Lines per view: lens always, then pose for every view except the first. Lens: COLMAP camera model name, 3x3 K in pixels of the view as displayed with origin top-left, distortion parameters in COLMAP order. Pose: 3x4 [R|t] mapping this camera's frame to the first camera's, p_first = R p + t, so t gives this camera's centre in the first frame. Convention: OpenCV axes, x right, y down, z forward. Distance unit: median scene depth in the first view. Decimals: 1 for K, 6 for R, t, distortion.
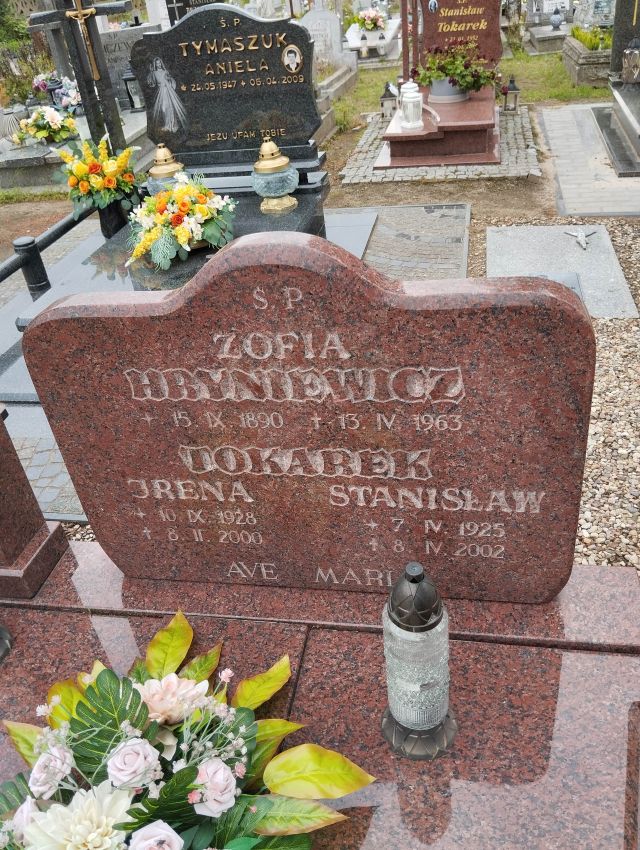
lens RADIAL K [[734.7, 0, 318.5], [0, 734.7, 432.7], [0, 0, 1]] dist [0.053126, -0.108648]
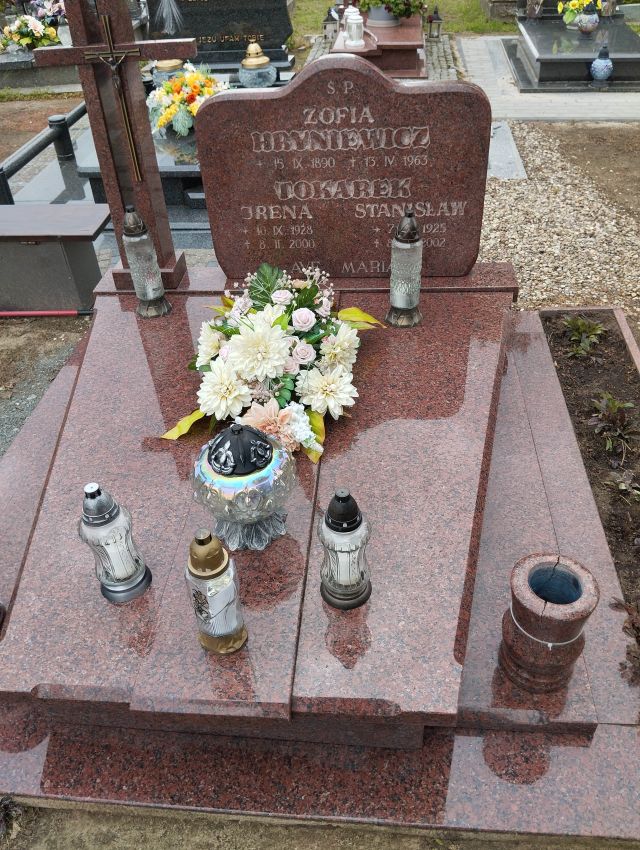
lens RADIAL K [[700.4, 0, 325.9], [0, 700.4, 428.7], [0, 0, 1]] dist [0.059140, -0.123795]
pose [[0.993469, -0.013177, 0.113342, -0.117422], [0.003102, 0.996061, 0.088613, 0.207823], [-0.114064, -0.087682, 0.989597, -0.355991]]
